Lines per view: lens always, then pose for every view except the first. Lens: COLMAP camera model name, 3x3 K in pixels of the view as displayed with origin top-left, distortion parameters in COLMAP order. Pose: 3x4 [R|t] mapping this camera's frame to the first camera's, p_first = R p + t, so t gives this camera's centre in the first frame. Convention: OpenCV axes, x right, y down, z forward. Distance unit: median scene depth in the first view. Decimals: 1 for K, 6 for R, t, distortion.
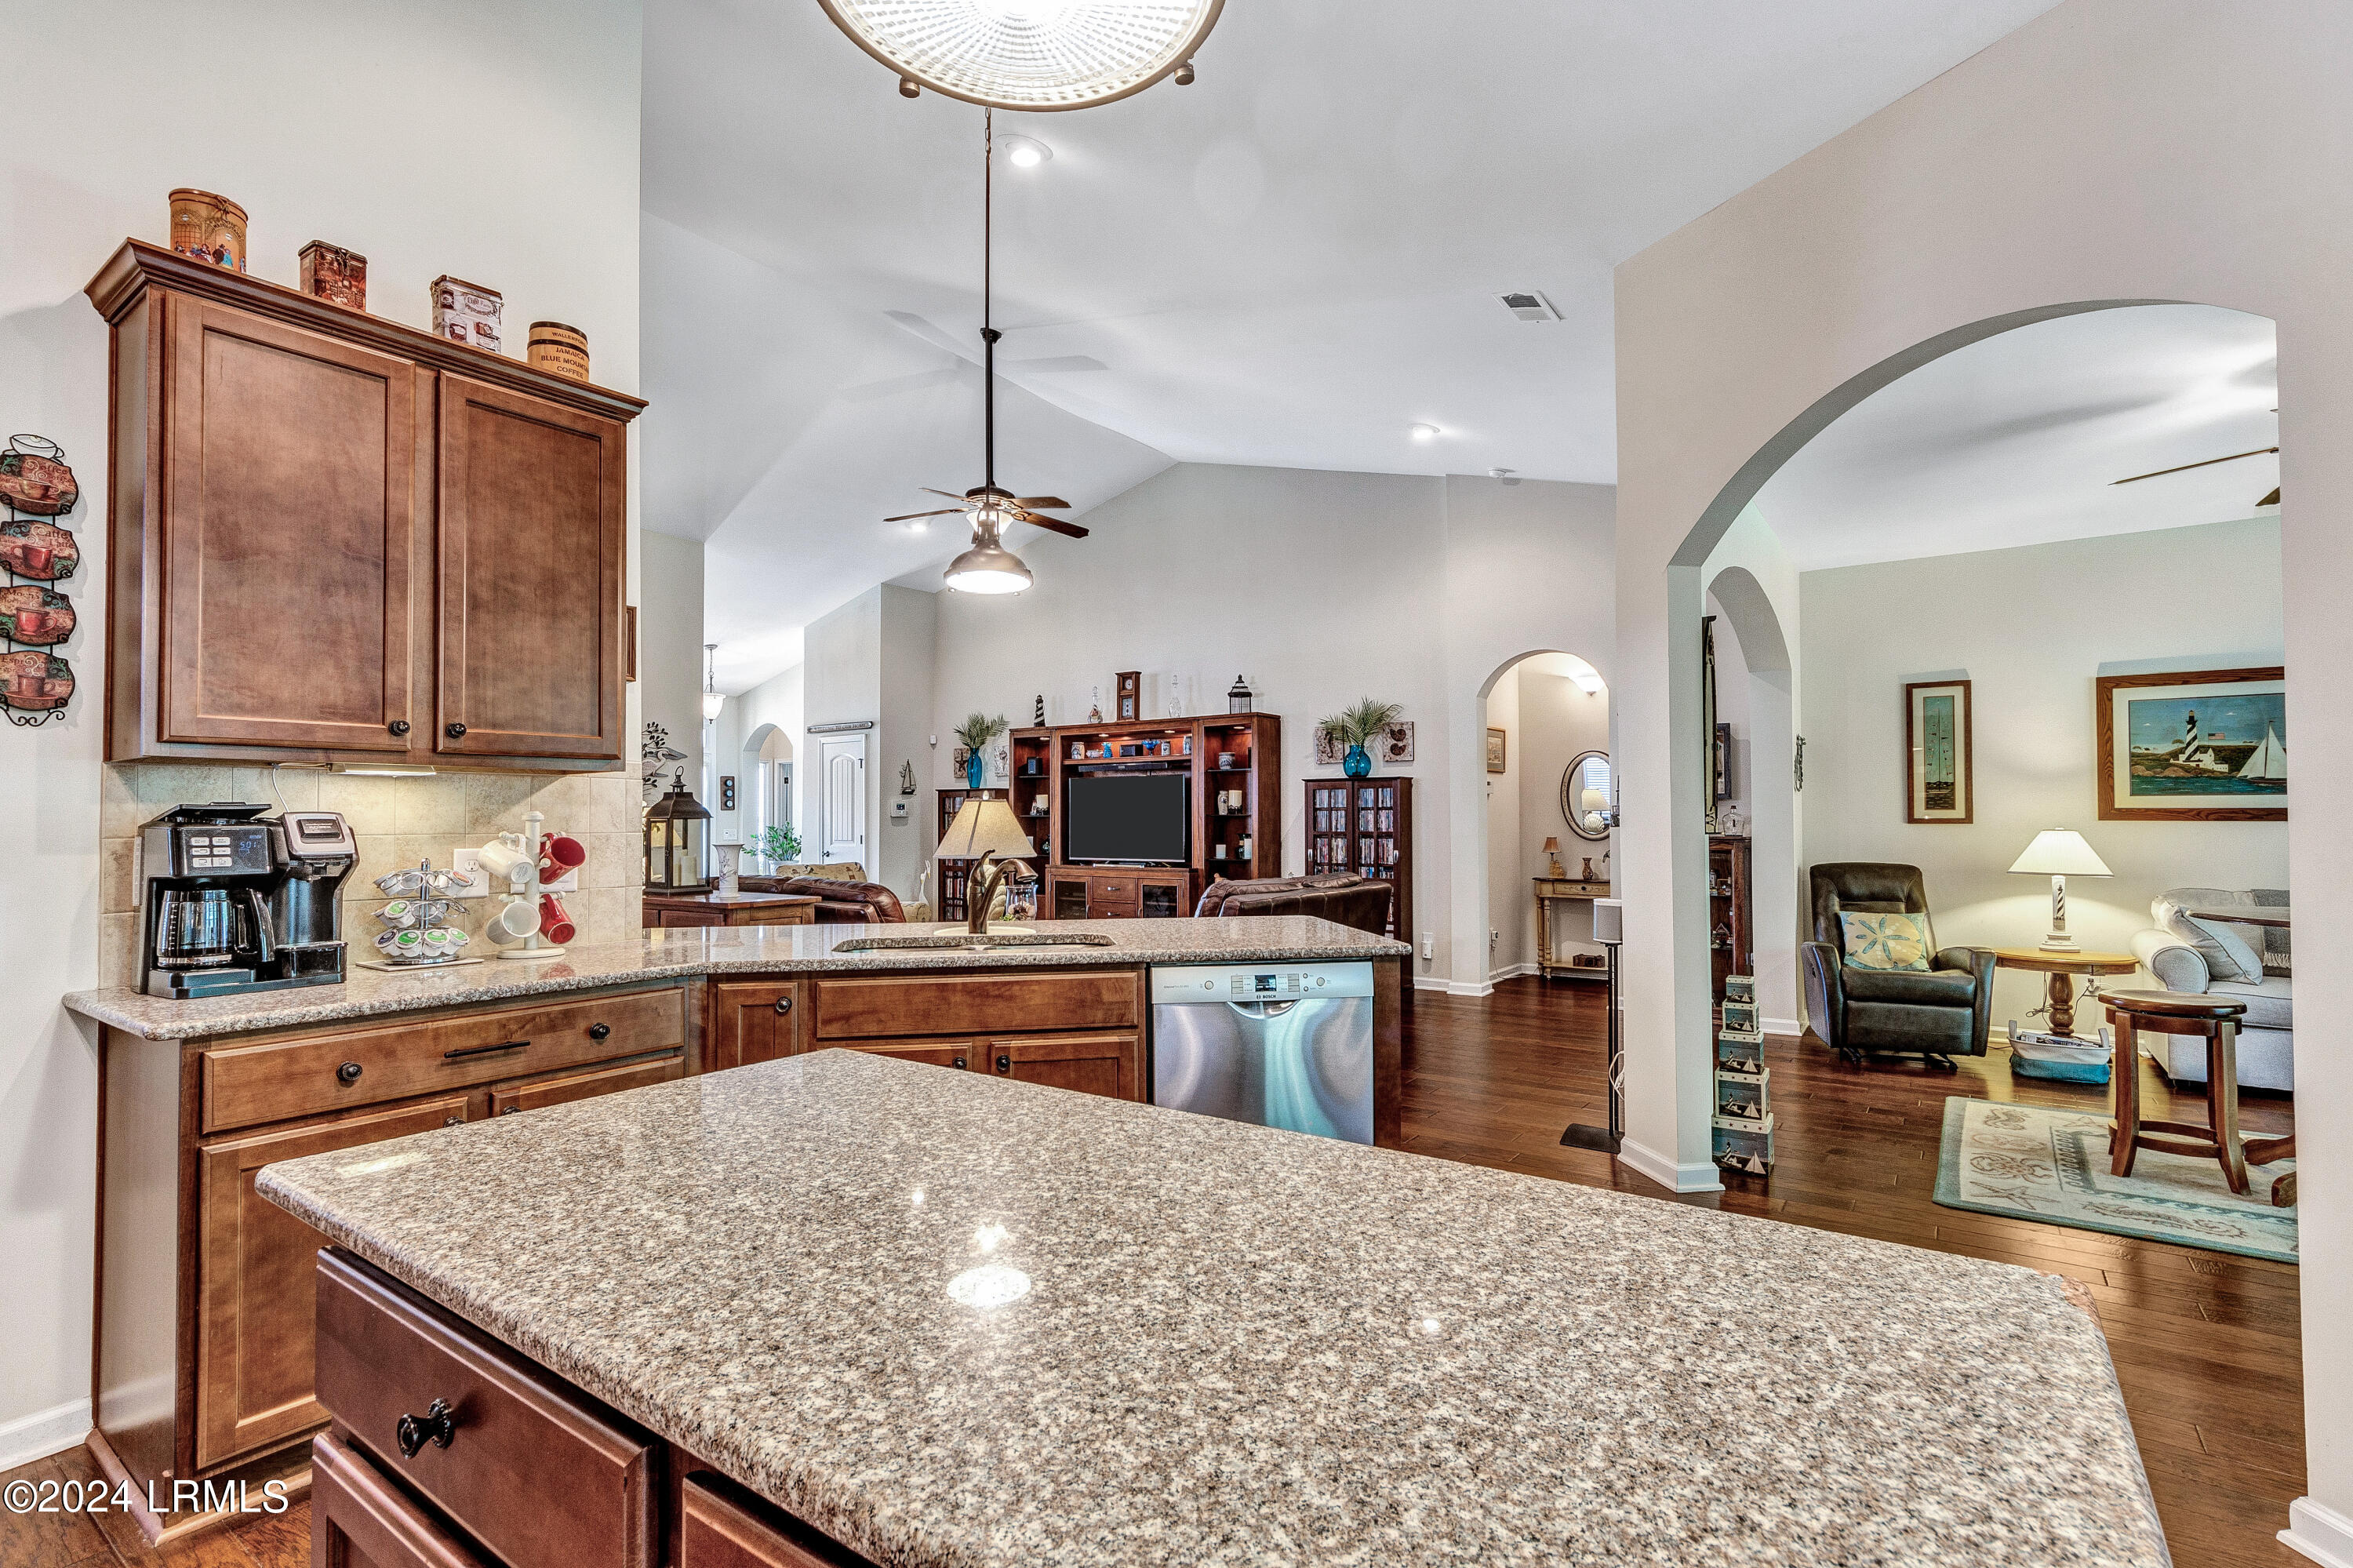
lens RADIAL K [[1120.8, 0, 1176.5], [0, 1120.8, 784.0], [0, 0, 1]] dist [0.044600, 0.000140]
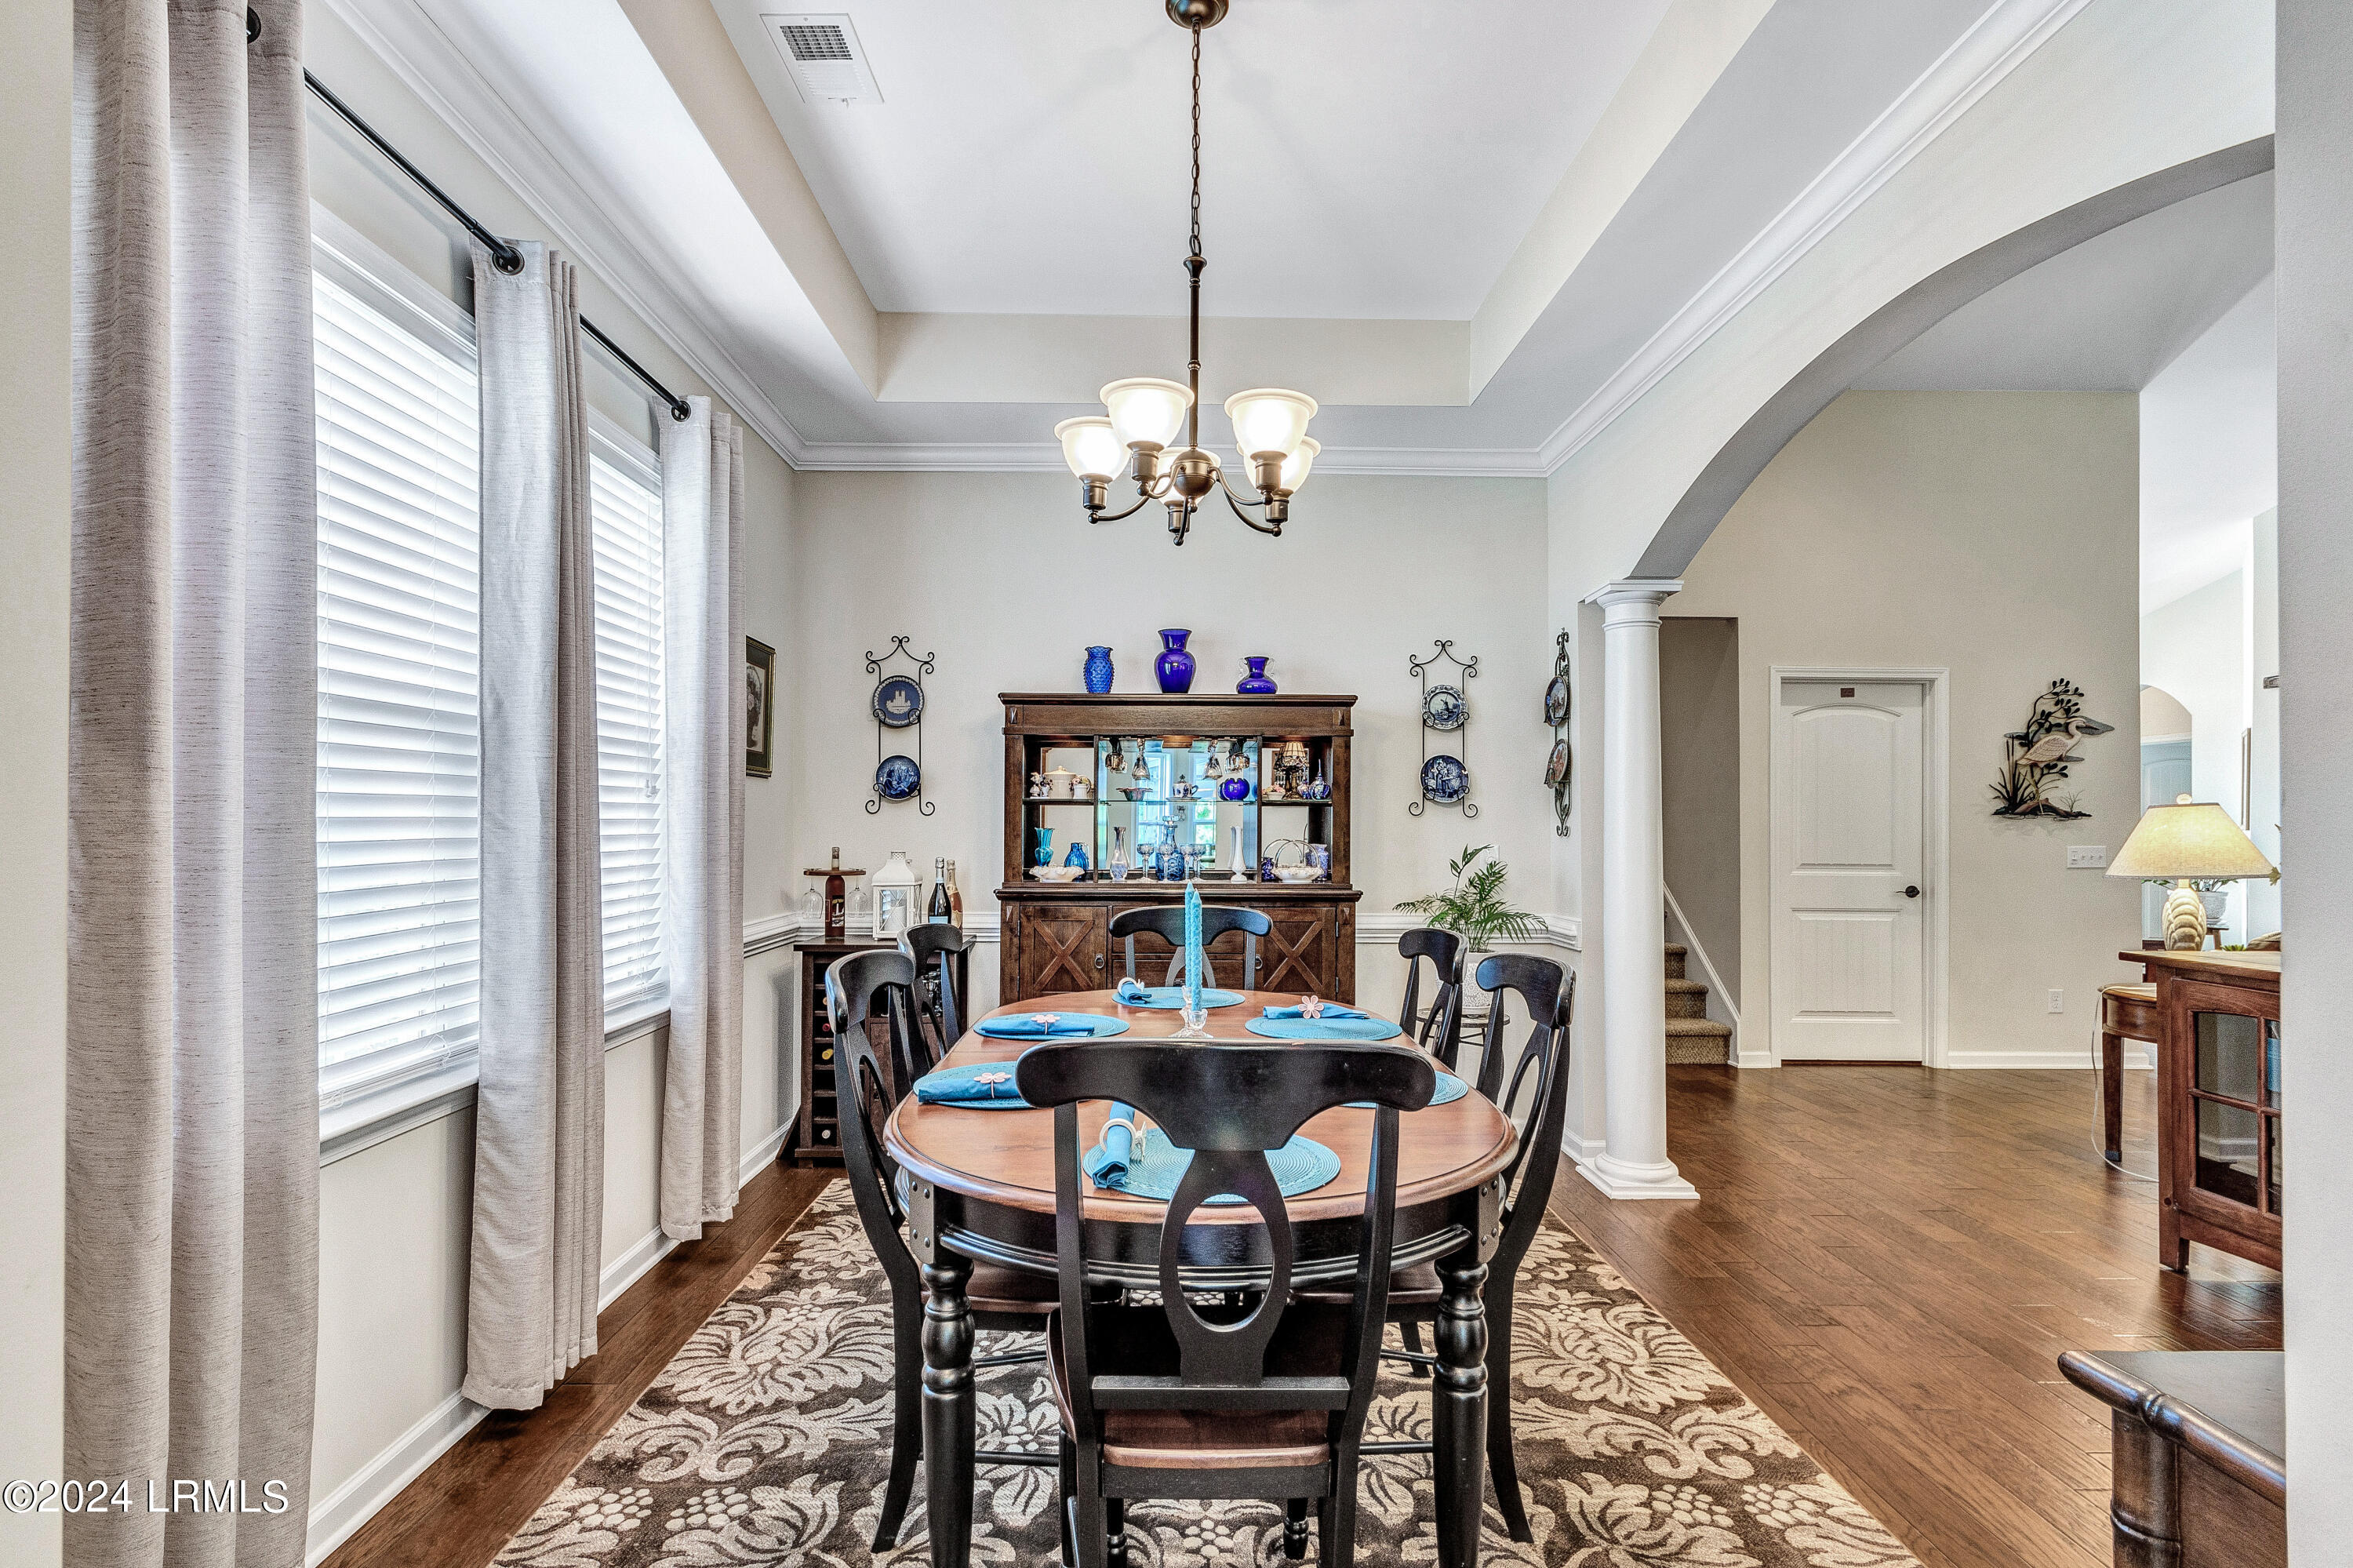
lens RADIAL K [[1097.1, 0, 1139.6], [0, 1097.1, 813.0], [0, 0, 1]] dist [-0.004119, -0.000705]
pose [[0.586236, -0.001295, -0.810139, -0.275358], [0.020136, 0.999713, 0.012973, 0.004826], [0.809890, -0.023918, 0.586094, 0.190458]]
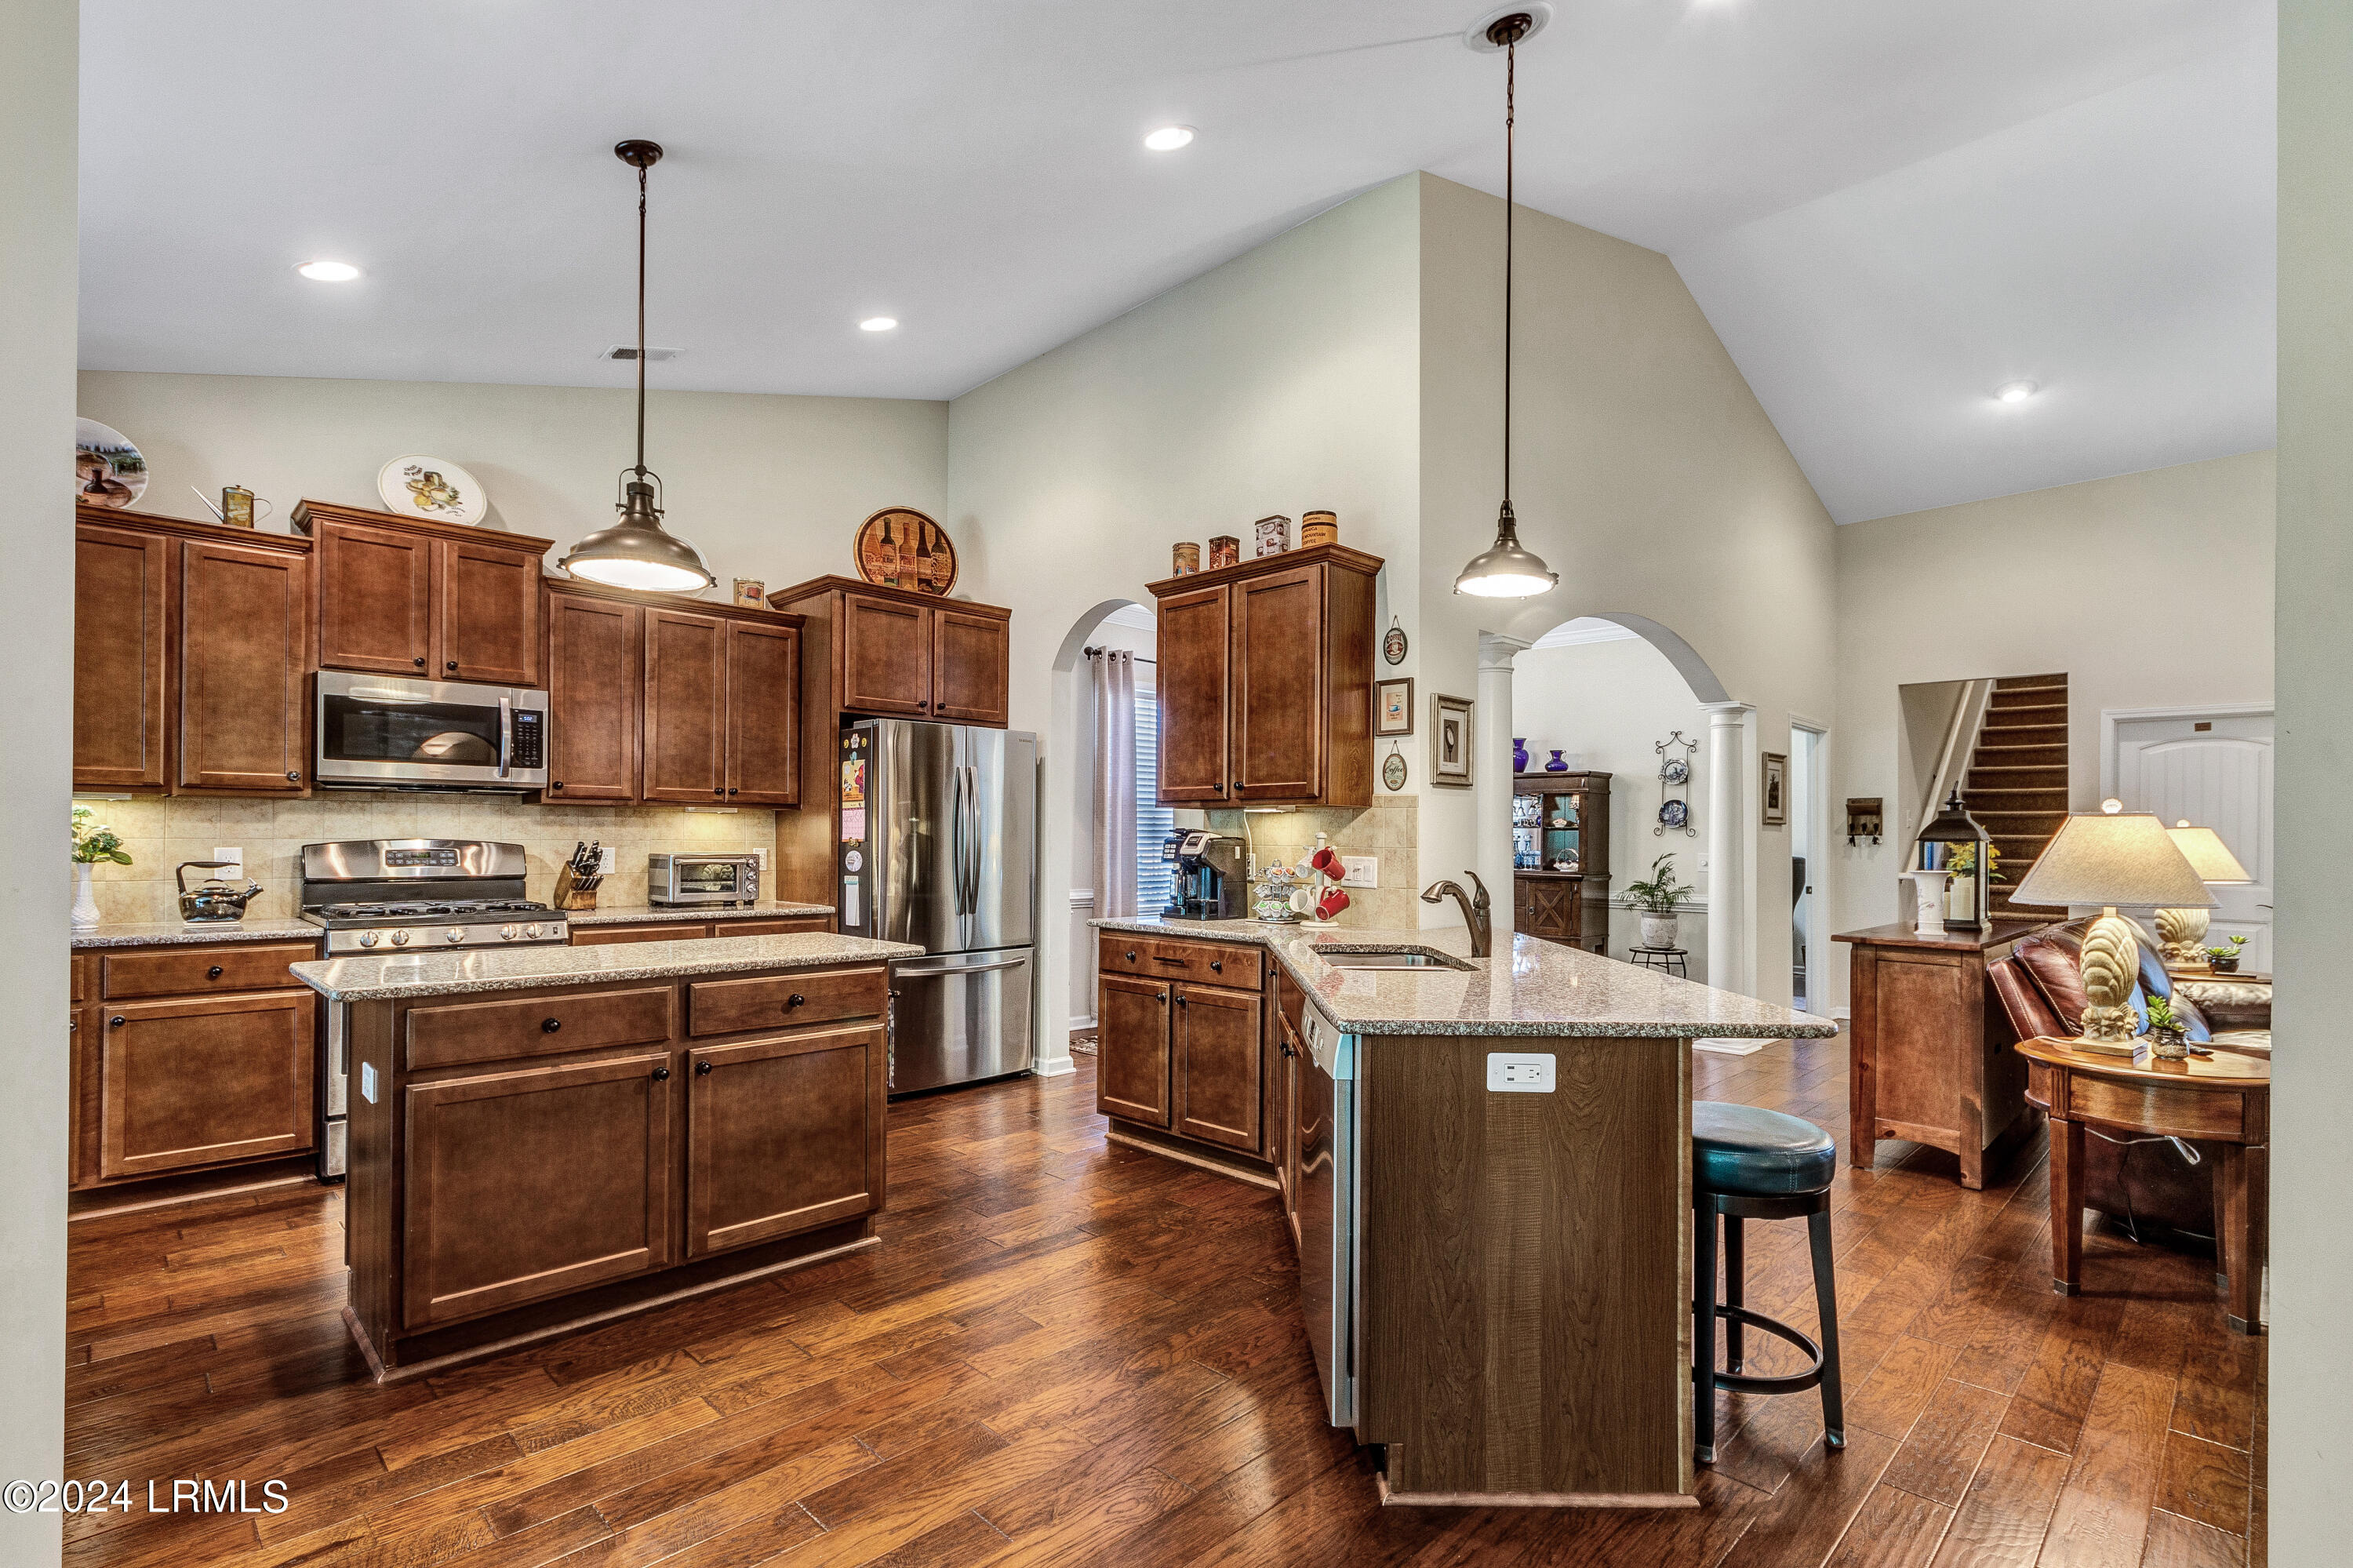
lens RADIAL K [[1093.9, 0, 1186.2], [0, 1093.9, 840.7], [0, 0, 1]] dist [-0.000578, -0.000341]
pose [[-0.162189, 0.003149, -0.986755, 0.321794], [0.024824, 0.999691, -0.000890, 0.011071], [0.986447, -0.024640, -0.162218, 0.368659]]
